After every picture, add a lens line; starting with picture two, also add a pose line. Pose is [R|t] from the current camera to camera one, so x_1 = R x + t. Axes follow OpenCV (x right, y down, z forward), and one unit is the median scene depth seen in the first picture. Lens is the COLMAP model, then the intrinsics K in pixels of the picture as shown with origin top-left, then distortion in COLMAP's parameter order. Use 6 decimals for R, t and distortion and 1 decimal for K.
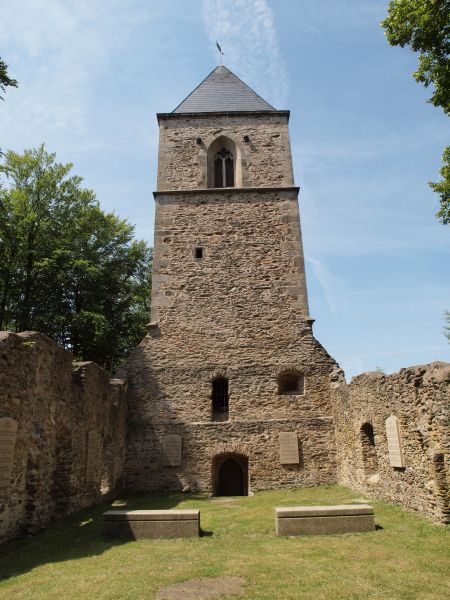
lens RADIAL K [[424.4, 0, 225.0], [0, 424.4, 300.0], [0, 0, 1]] dist [-0.138554, 0.122309]
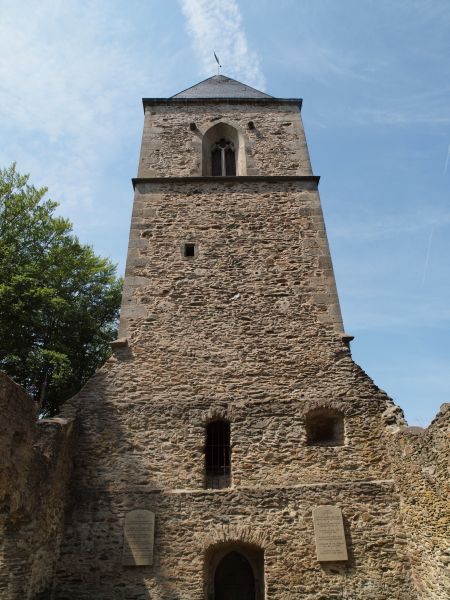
lens RADIAL K [[424.4, 0, 225.0], [0, 424.4, 300.0], [0, 0, 1]] dist [-0.138554, 0.122309]
pose [[0.999594, 0.013444, 0.025112, -0.017884], [-0.008797, 0.984221, -0.176727, 0.108439], [-0.027092, 0.176435, 0.983939, 0.302491]]
